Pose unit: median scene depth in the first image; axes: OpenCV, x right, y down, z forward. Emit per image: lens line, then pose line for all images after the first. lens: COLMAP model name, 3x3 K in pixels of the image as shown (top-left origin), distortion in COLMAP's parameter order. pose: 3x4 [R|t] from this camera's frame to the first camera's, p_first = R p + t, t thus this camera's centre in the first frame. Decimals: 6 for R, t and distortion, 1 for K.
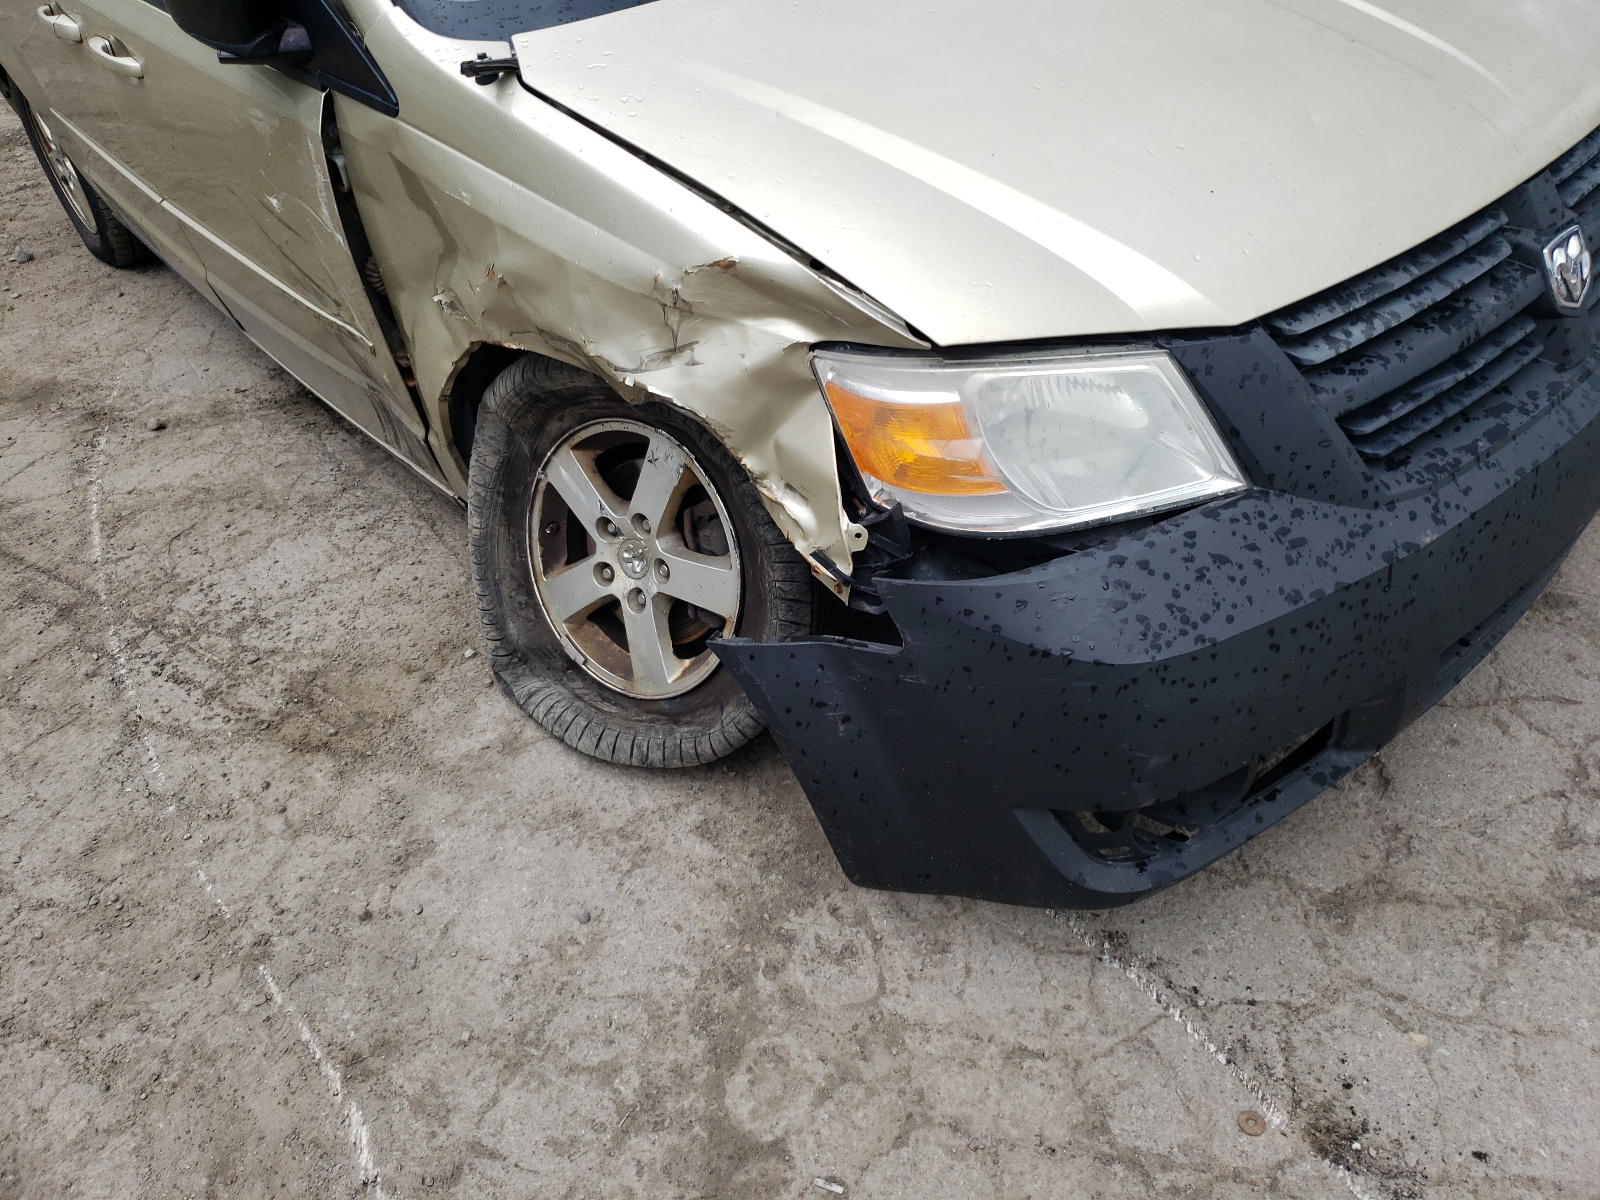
lens RADIAL K [[1305.9, 0, 800.0], [0, 1305.9, 600.0], [0, 0, 1]] dist [0.010387, 0.024645]
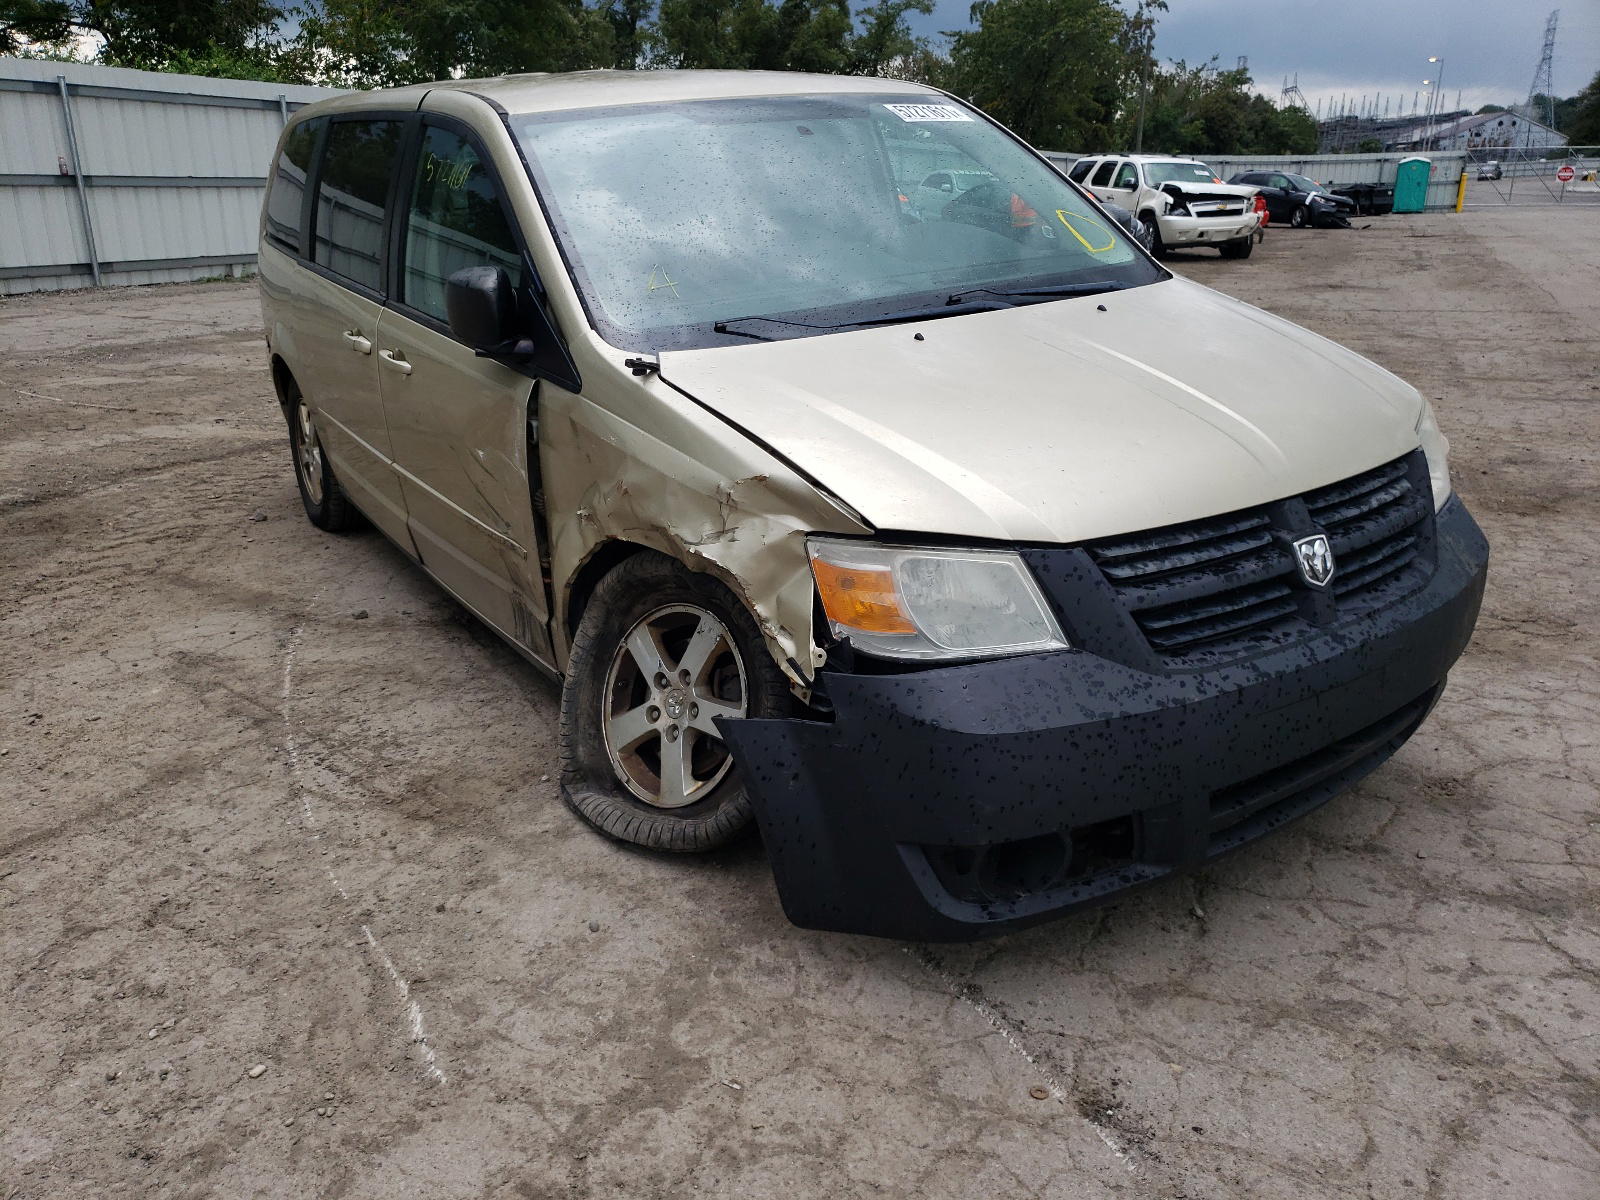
lens RADIAL K [[1280.7, 0, 742.0], [0, 1280.7, 601.4], [0, 0, 1]] dist [0.113226, -0.217616]
pose [[0.984260, 0.130755, -0.118893, 0.116638], [-0.160422, 0.943279, -0.290670, 0.320220], [0.074143, 0.305168, 0.949408, -0.431140]]
